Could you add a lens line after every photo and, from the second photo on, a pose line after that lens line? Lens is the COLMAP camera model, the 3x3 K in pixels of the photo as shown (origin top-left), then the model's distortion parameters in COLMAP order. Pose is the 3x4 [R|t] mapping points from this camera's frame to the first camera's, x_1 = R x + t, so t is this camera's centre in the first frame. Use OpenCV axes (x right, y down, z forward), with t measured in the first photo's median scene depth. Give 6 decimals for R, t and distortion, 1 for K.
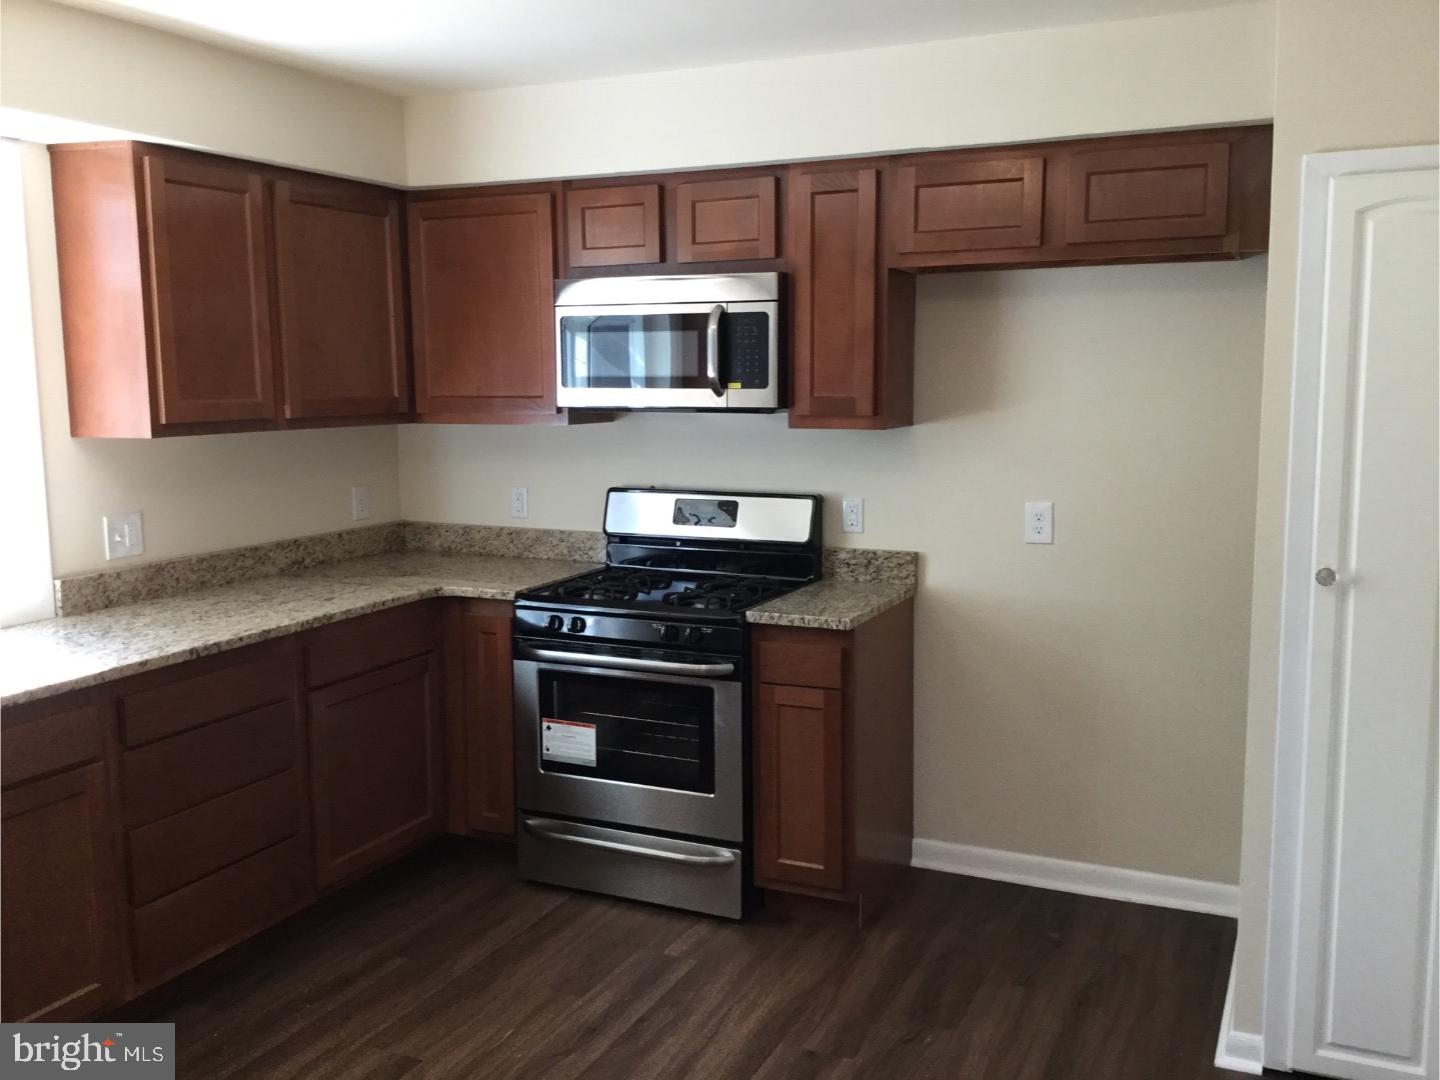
lens RADIAL K [[1298.7, 0, 723.6], [0, 1298.7, 534.0], [0, 0, 1]] dist [0.138273, -0.275966]
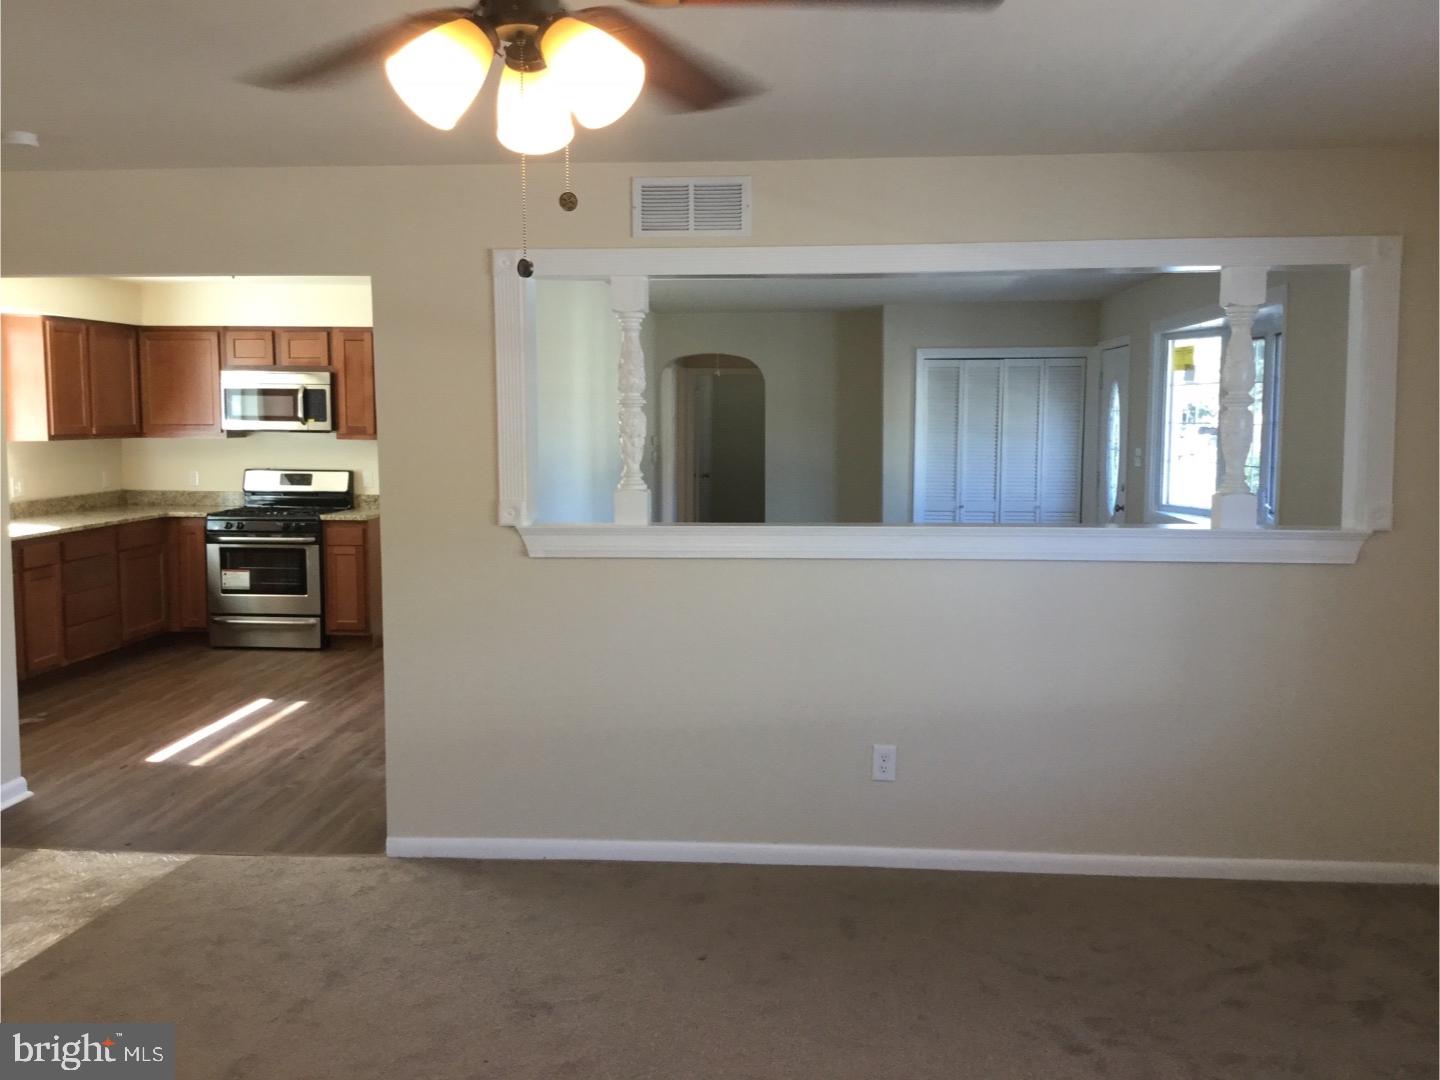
lens RADIAL K [[1298.7, 0, 723.6], [0, 1298.7, 534.0], [0, 0, 1]] dist [0.138273, -0.275966]
pose [[0.940474, -0.021510, 0.339186, -0.097927], [0.032747, 0.999087, -0.027439, 0.174366], [-0.338286, 0.036913, 0.940319, -1.422557]]
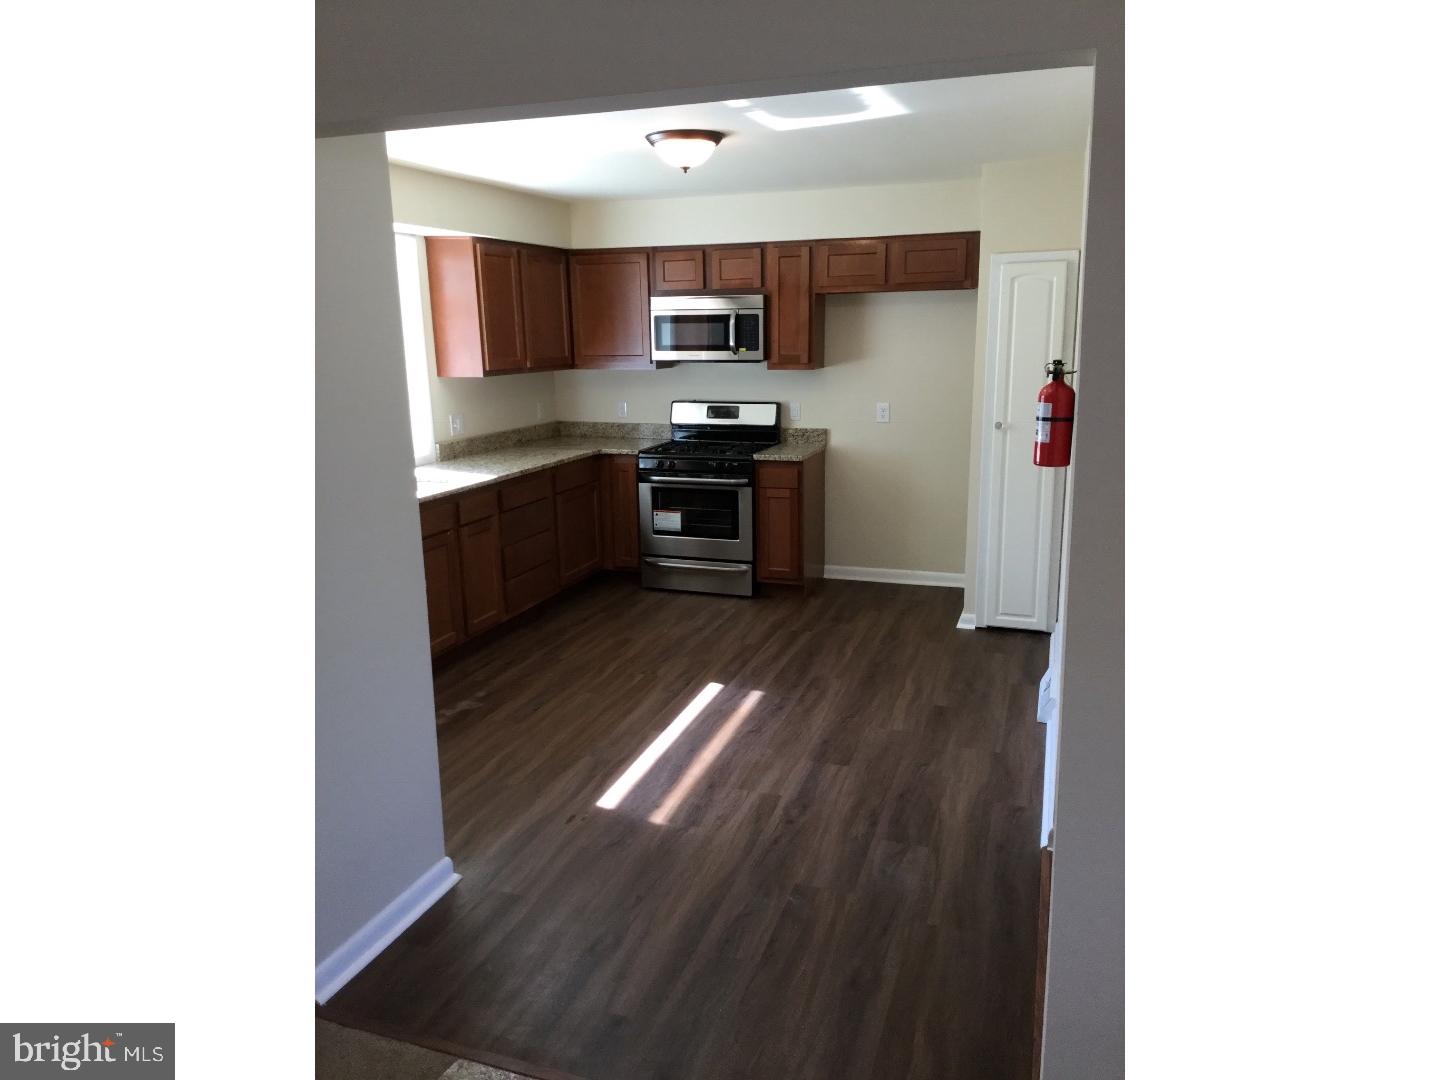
lens RADIAL K [[972.1, 0, 726.3], [0, 972.1, 542.1], [0, 0, 1]] dist [0.087039, -0.000353]
pose [[0.995167, -0.028507, 0.093973, -0.176014], [0.019771, 0.995506, 0.092613, 0.050360], [-0.096191, -0.090307, 0.991258, -0.595728]]
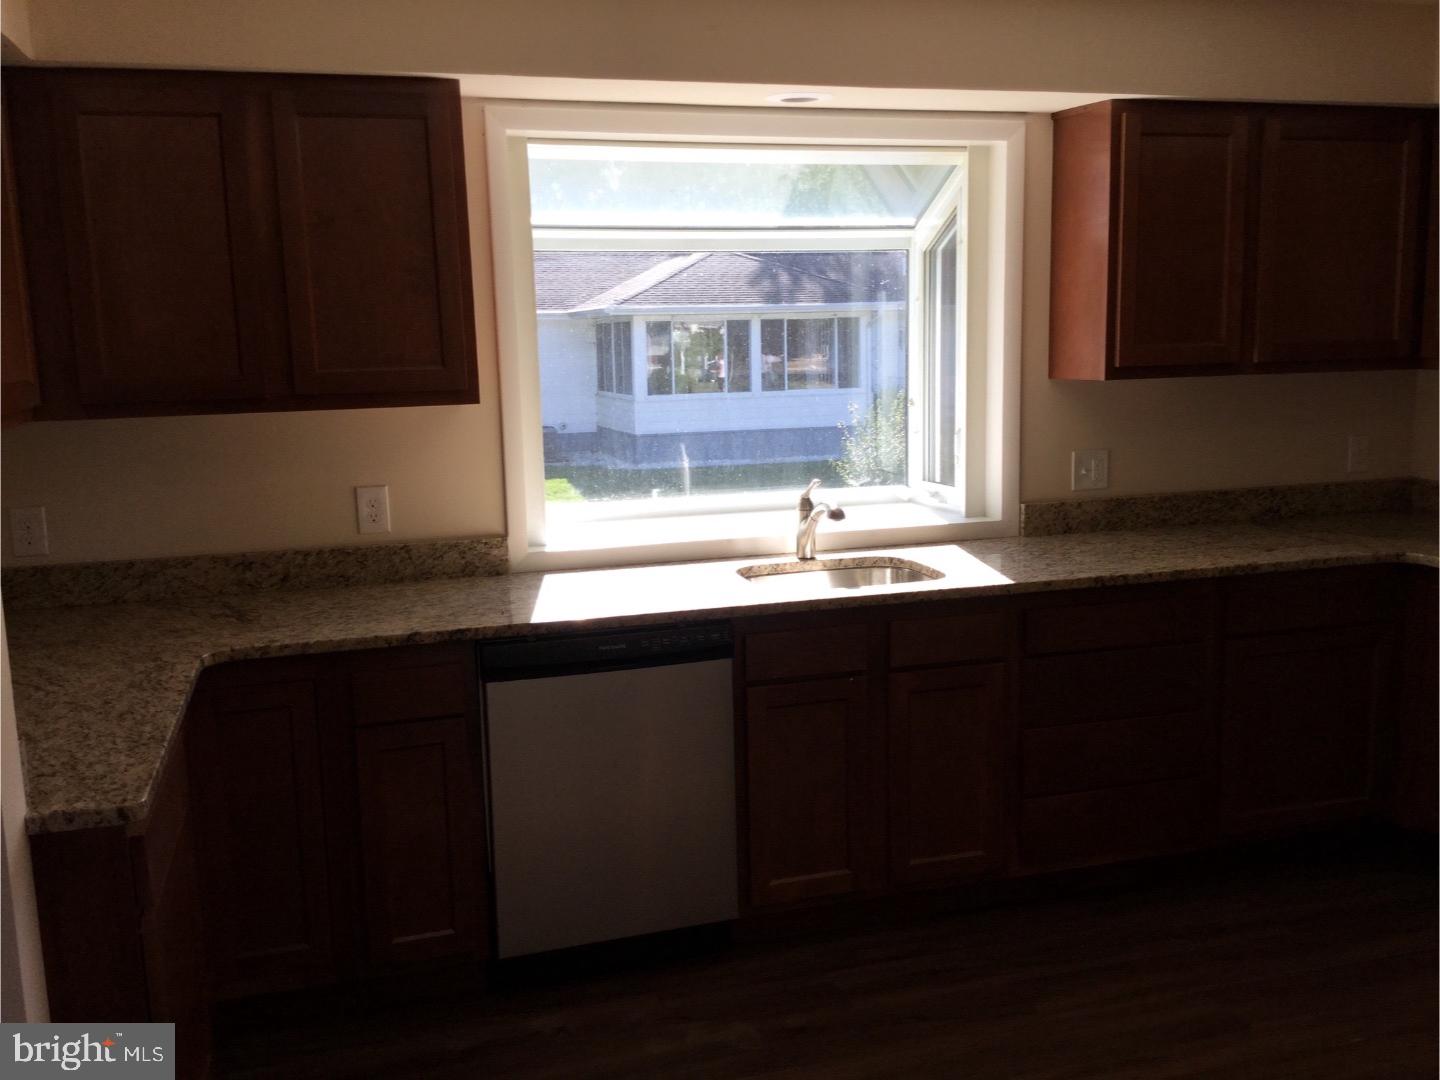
lens RADIAL K [[1298.7, 0, 723.6], [0, 1298.7, 534.0], [0, 0, 1]] dist [0.138273, -0.275966]
pose [[0.656351, 0.109221, -0.746507, 0.160888], [-0.077907, 0.993988, 0.076932, -0.005621], [0.750422, 0.007664, 0.660915, 0.052717]]
